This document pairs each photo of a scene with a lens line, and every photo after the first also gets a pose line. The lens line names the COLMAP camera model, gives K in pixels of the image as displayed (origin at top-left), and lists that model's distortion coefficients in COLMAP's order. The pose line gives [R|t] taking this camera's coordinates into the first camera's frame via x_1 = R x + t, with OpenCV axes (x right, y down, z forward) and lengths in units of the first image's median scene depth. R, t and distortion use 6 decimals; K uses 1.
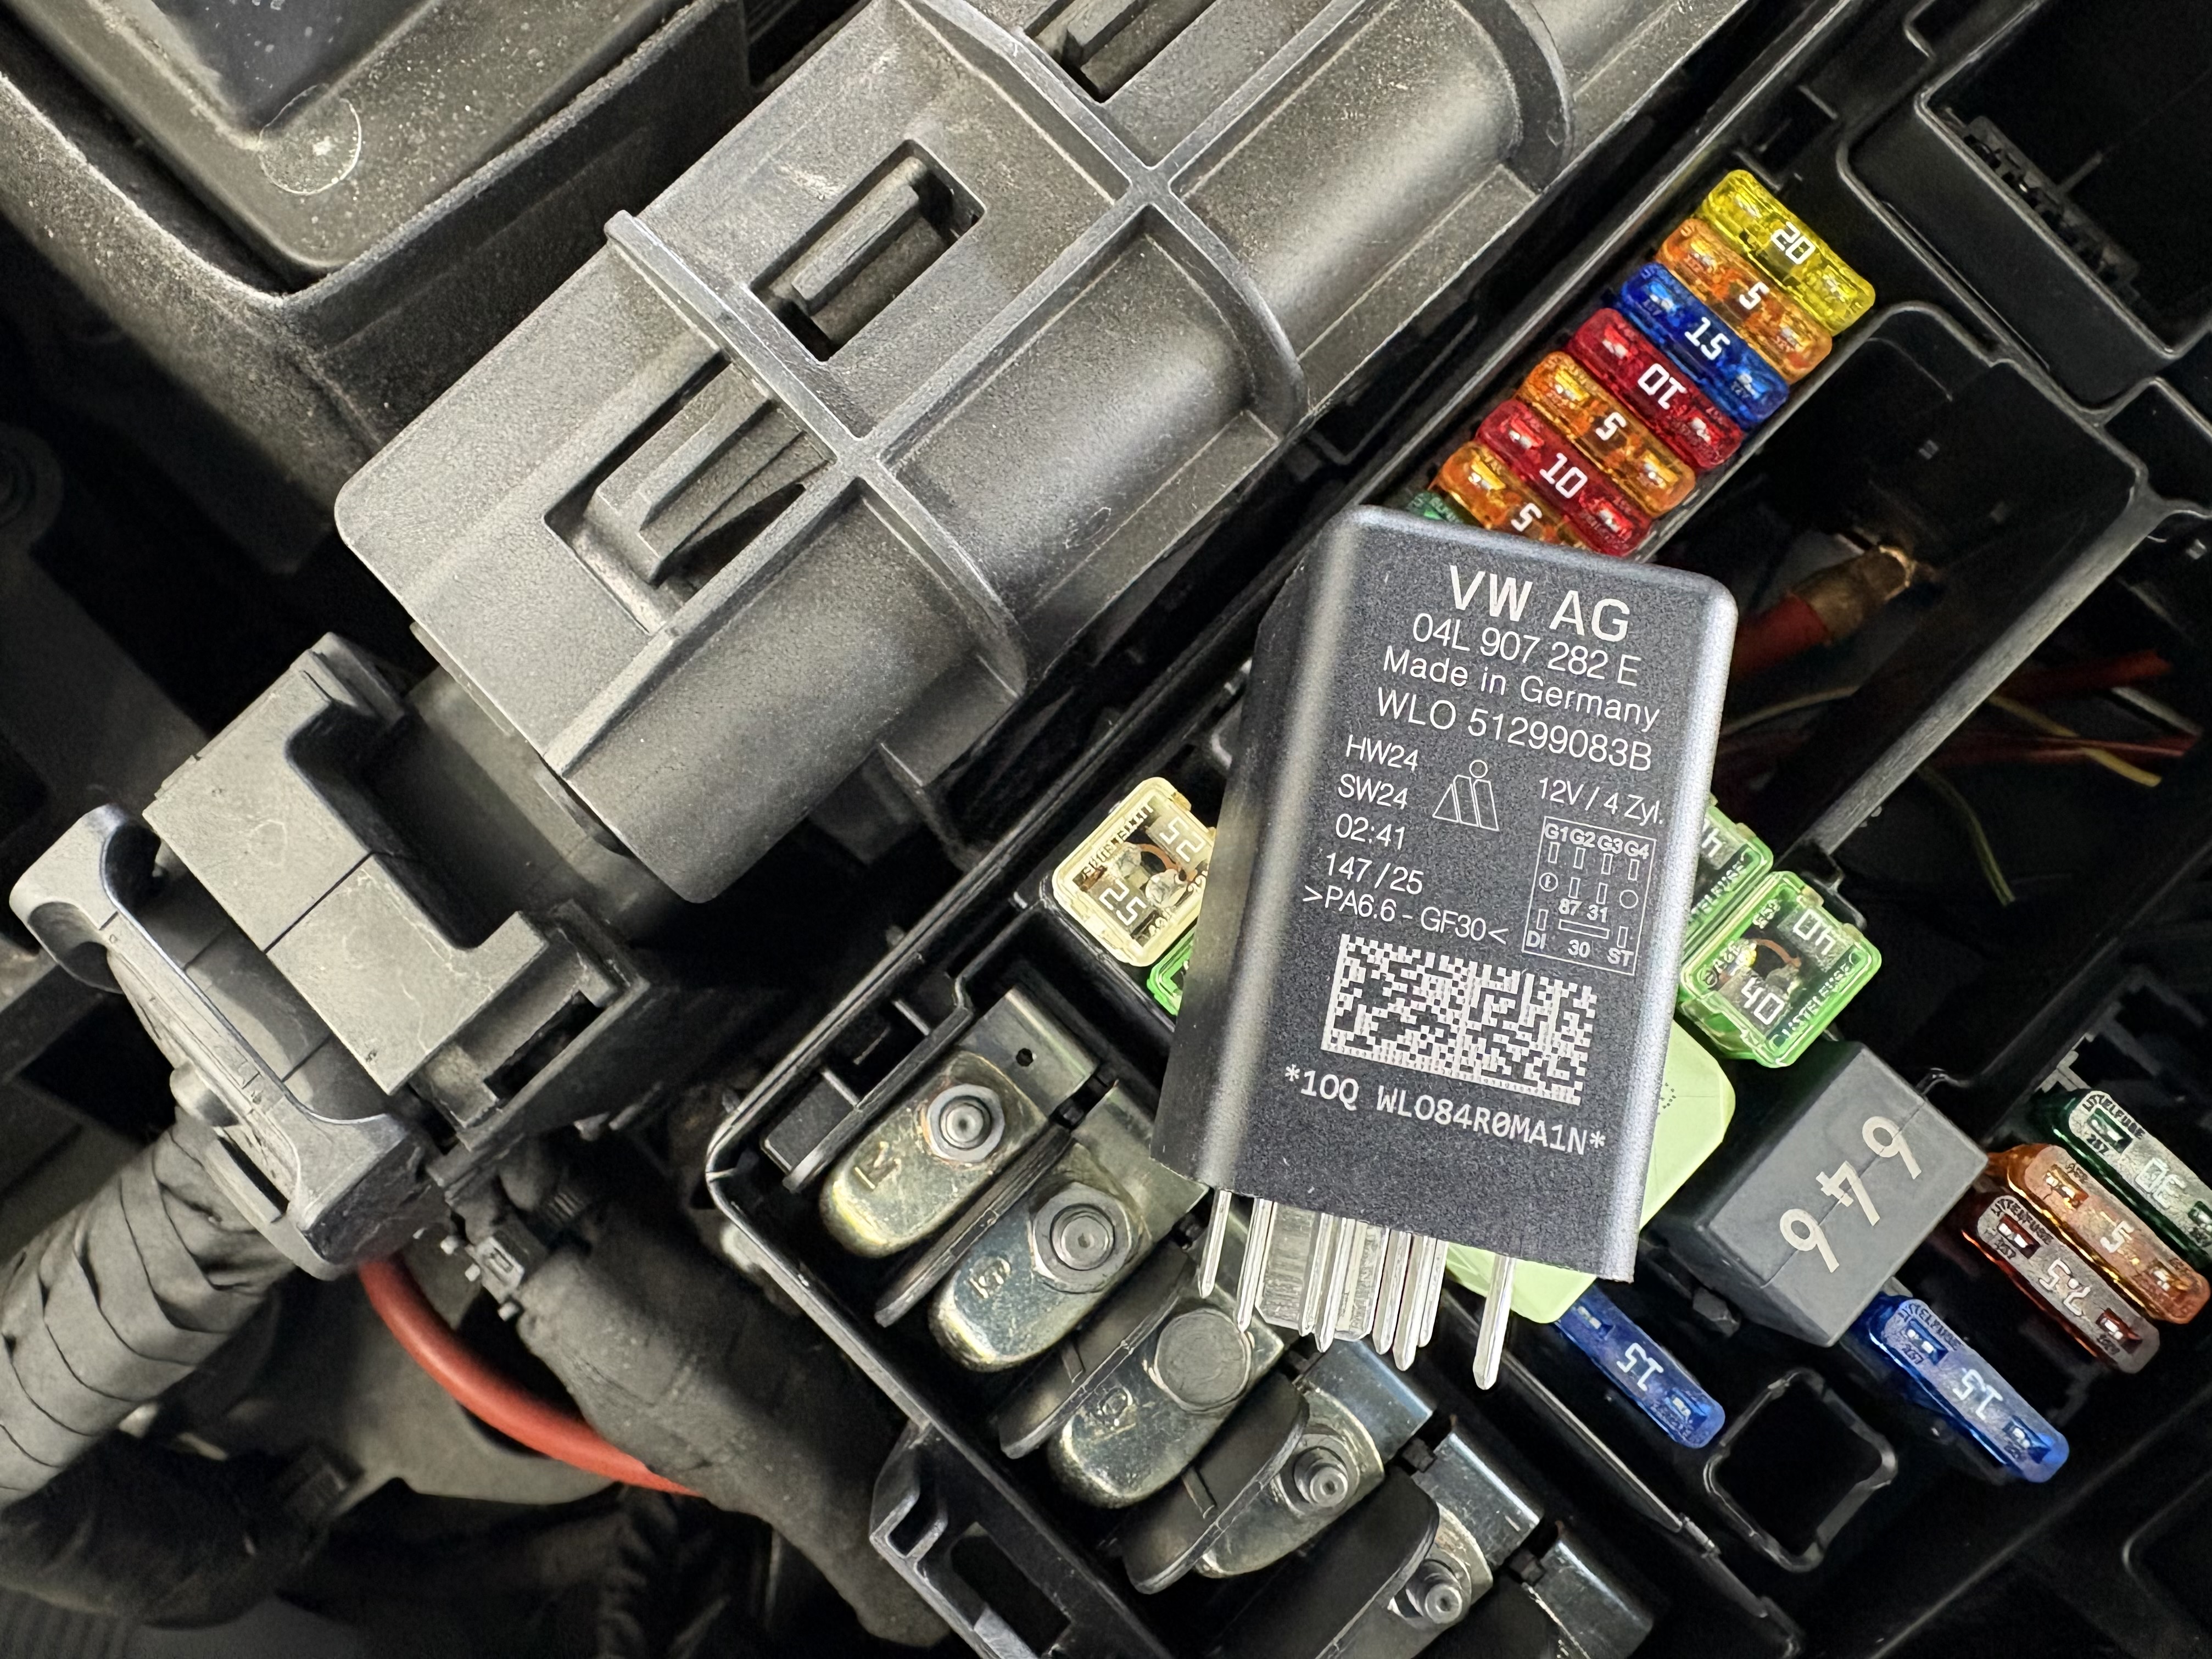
lens RADIAL K [[1678.0, 0, 1033.4], [0, 1678.0, 838.9], [0, 0, 1]] dist [0.002587, 0.009946]
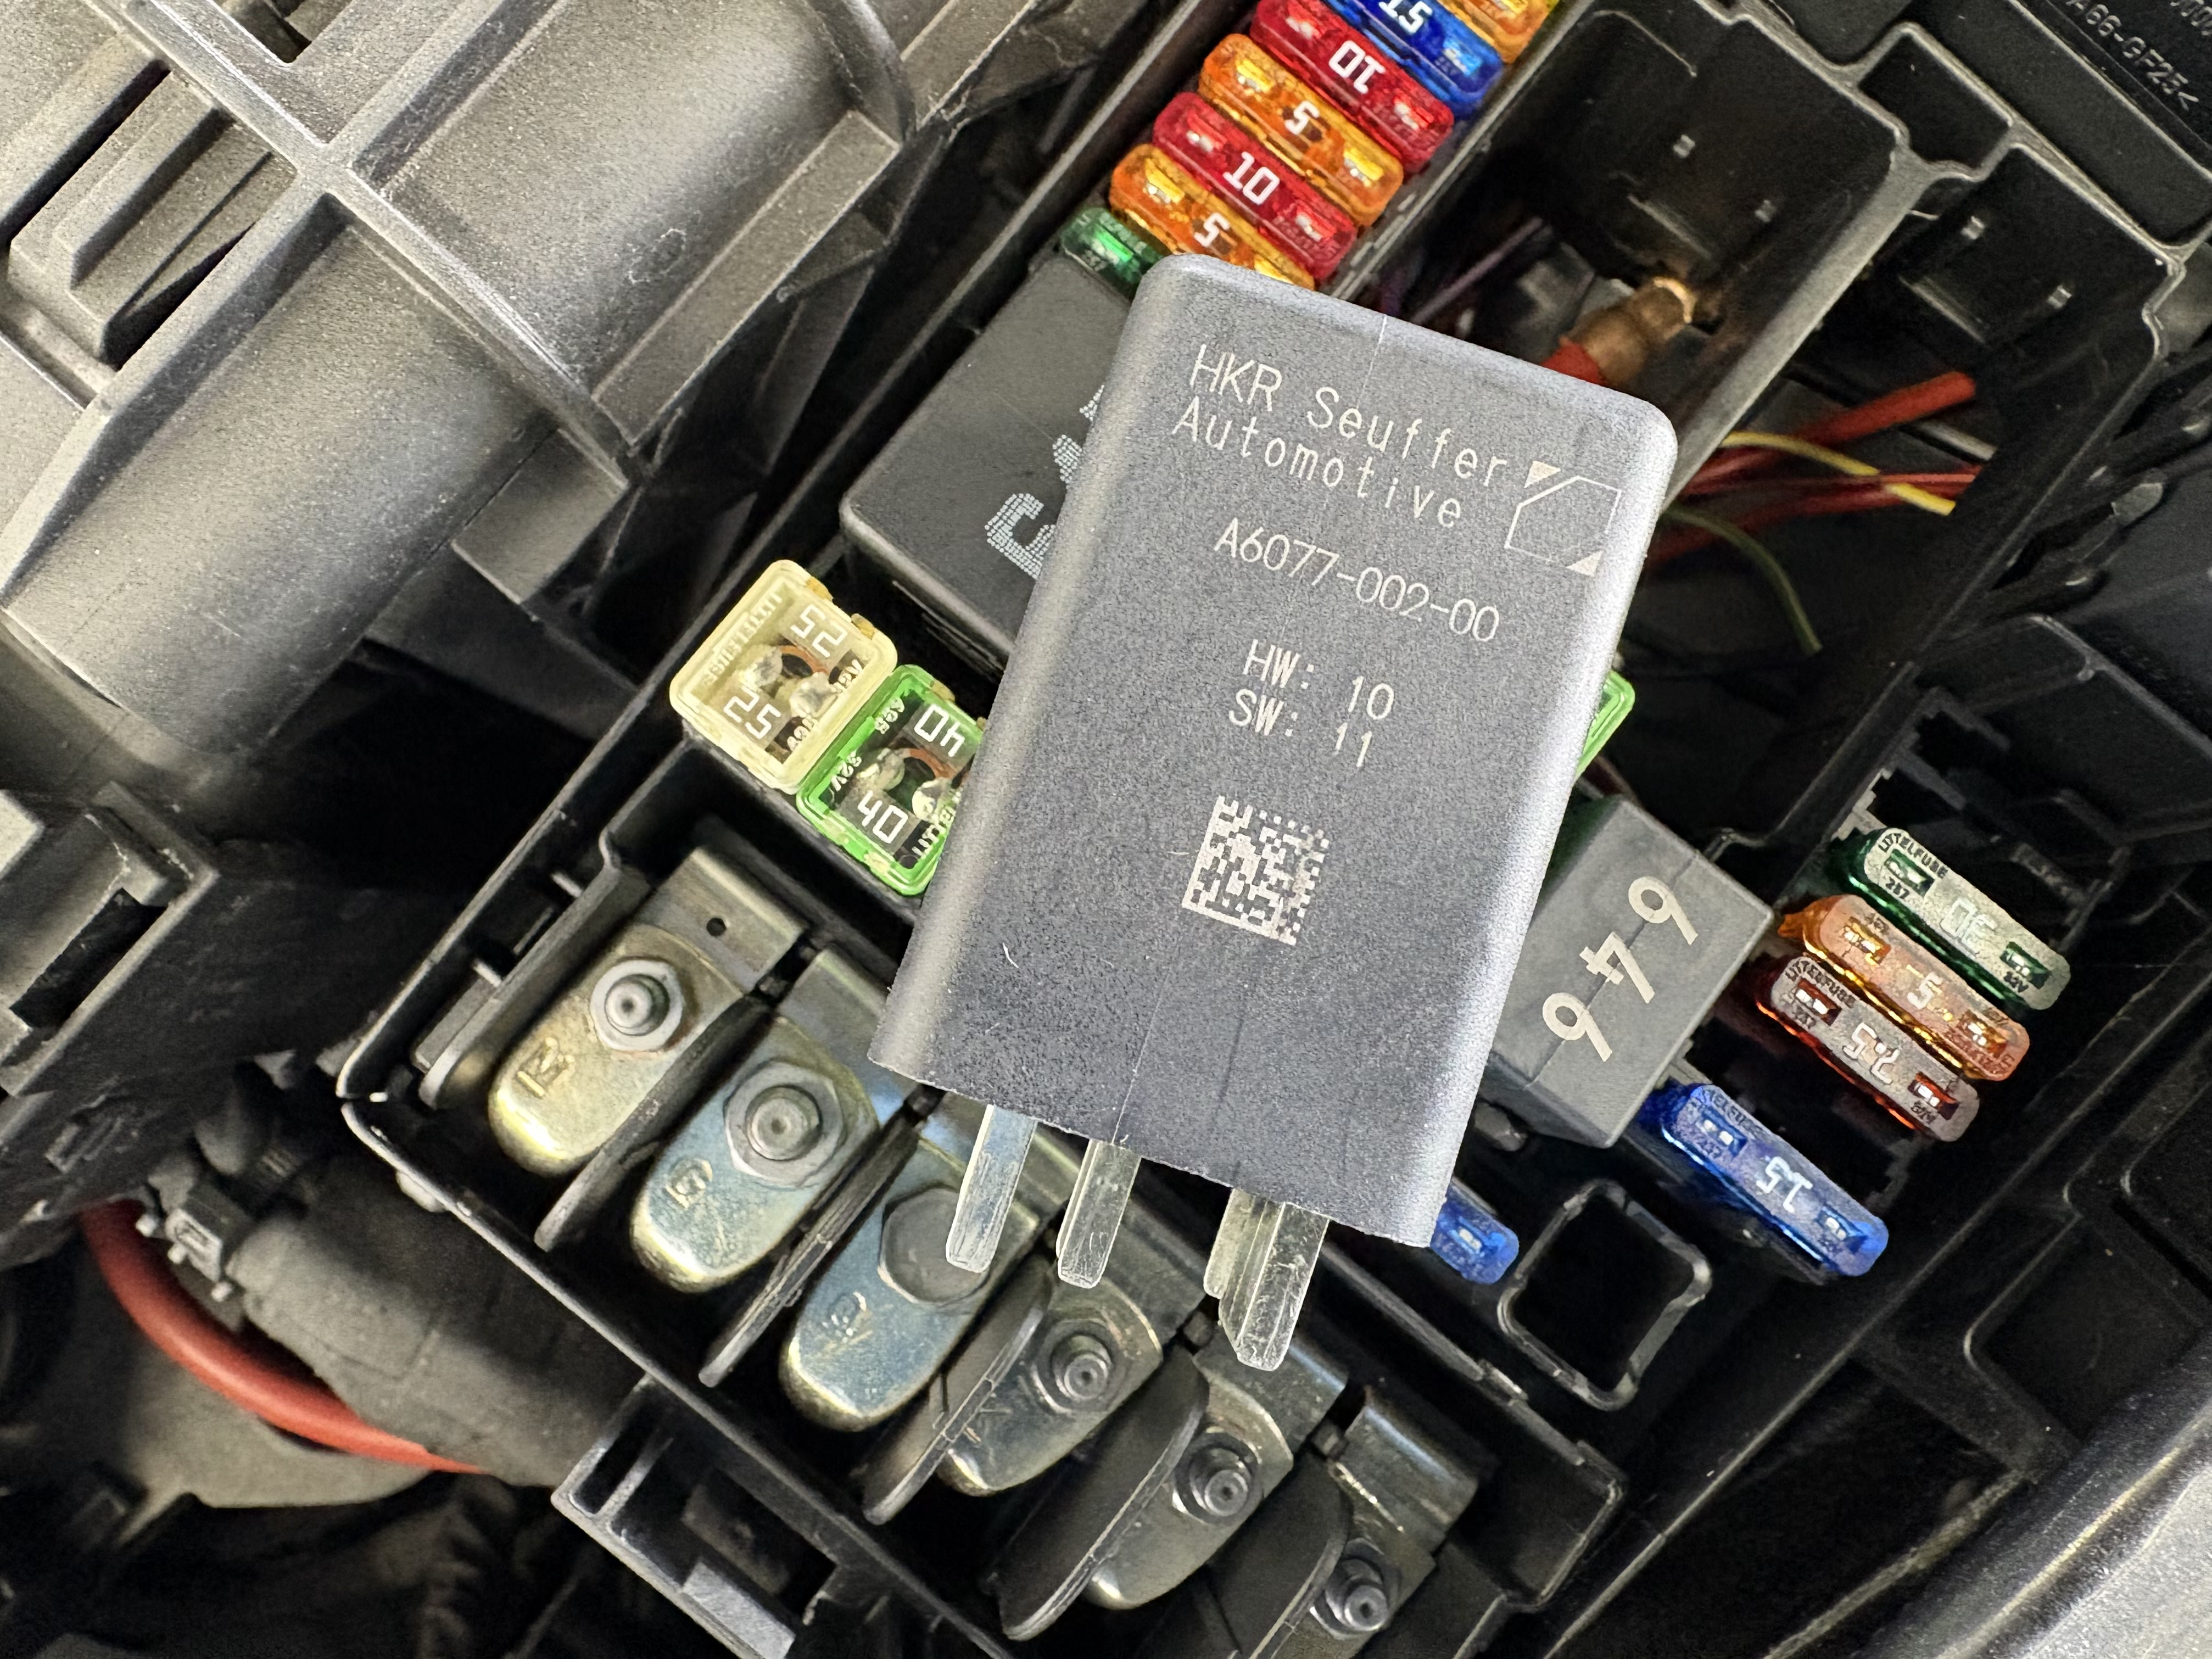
lens RADIAL K [[1678.0, 0, 1106.7], [0, 1678.0, 829.4], [0, 0, 1]] dist [0.002587, 0.009946]
pose [[0.993330, -0.092696, 0.068572, 0.152410], [0.090570, 0.995327, 0.033489, 0.077136], [-0.071356, -0.027055, 0.997084, 0.144650]]
